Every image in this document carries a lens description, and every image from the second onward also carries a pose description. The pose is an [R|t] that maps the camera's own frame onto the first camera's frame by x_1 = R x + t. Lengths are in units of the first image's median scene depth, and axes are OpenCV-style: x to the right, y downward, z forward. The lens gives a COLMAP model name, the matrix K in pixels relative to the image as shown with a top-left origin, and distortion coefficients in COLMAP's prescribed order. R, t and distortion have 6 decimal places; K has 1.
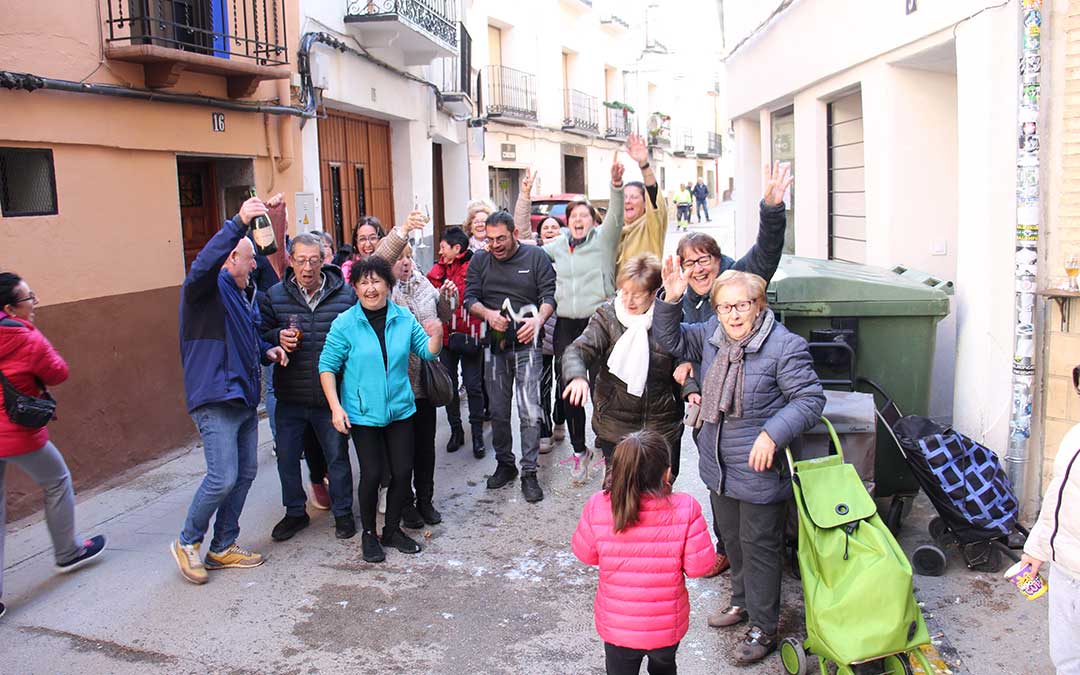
lens RADIAL K [[881.1, 0, 540.0], [0, 881.1, 337.5], [0, 0, 1]] dist [-0.174046, 0.161680]
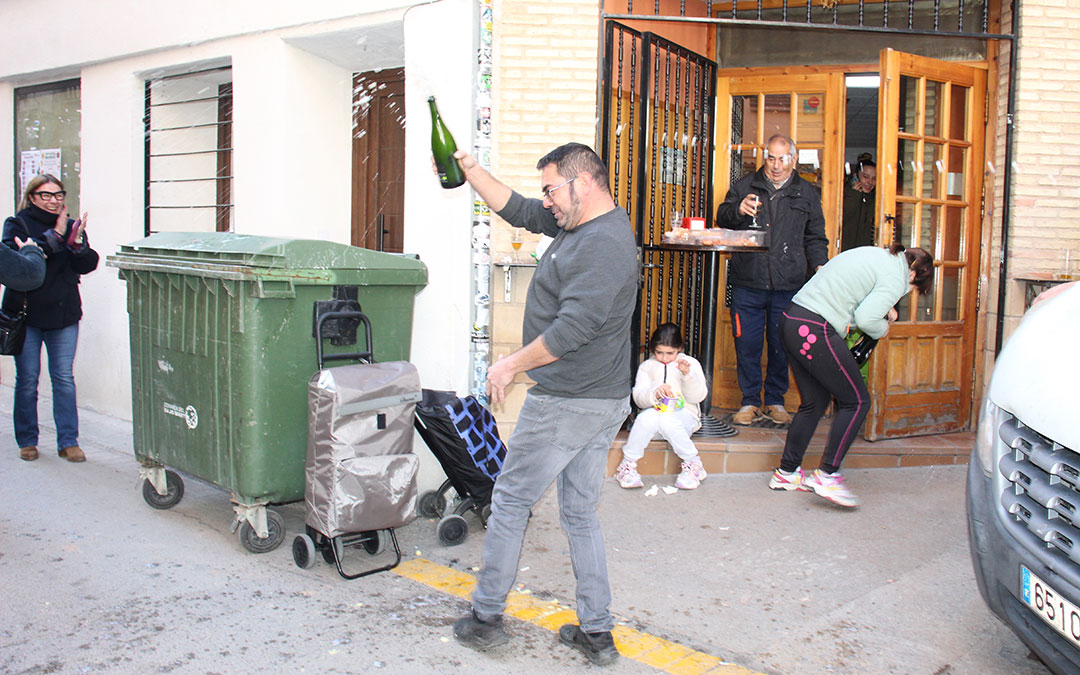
lens RADIAL K [[936.0, 0, 570.5], [0, 936.0, 315.2], [0, 0, 1]] dist [-0.176576, 0.167417]
pose [[0.527476, -0.004710, 0.849557, -0.200567], [0.083935, 0.995381, -0.046595, 0.040723], [-0.845413, 0.095885, 0.525435, 0.160175]]
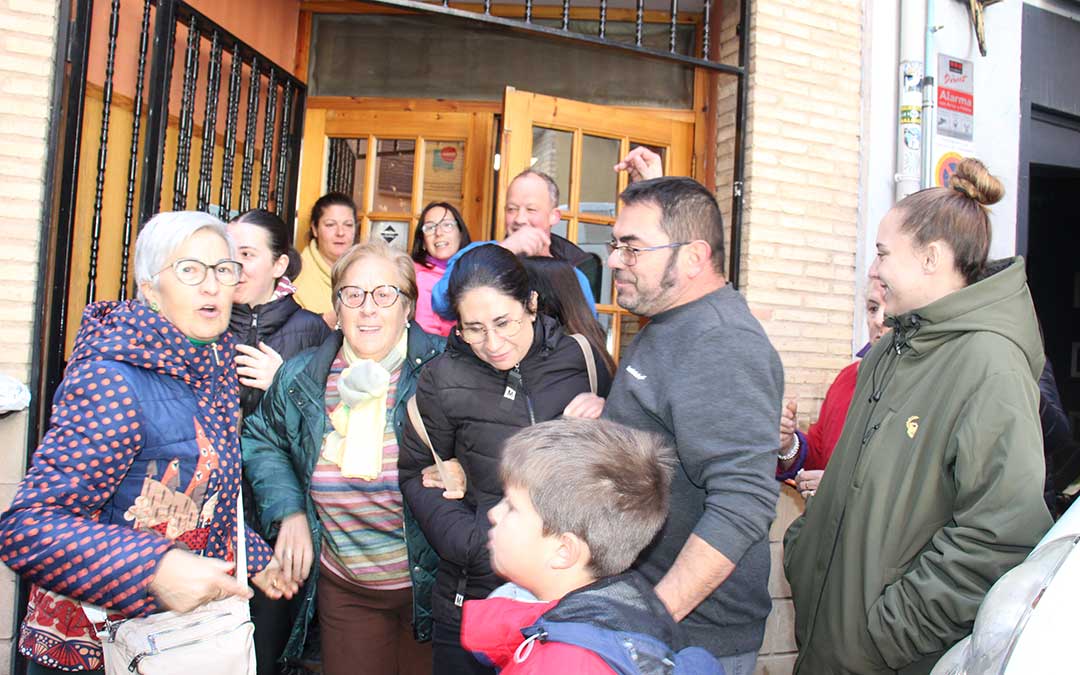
lens RADIAL K [[897.3, 0, 540.0], [0, 897.3, 337.5], [0, 0, 1]] dist [-0.176233, 0.158964]
pose [[0.190689, 0.069539, 0.979184, 0.095388], [0.090381, 0.992007, -0.088051, -0.004803], [-0.977481, 0.105290, 0.182880, 0.246161]]
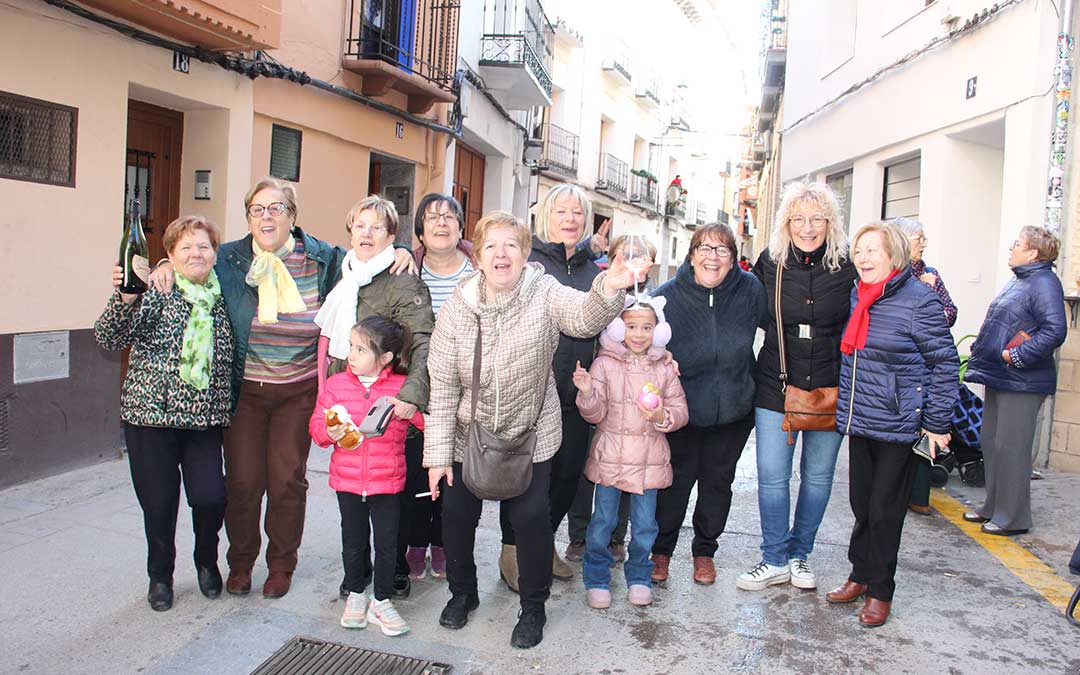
lens RADIAL K [[881.1, 0, 540.0], [0, 881.1, 337.5], [0, 0, 1]] dist [-0.174046, 0.161680]
pose [[0.995365, 0.094026, 0.020190, -0.157296], [-0.092194, 0.992691, -0.077882, 0.109912], [-0.027366, 0.075660, 0.996758, -0.202925]]
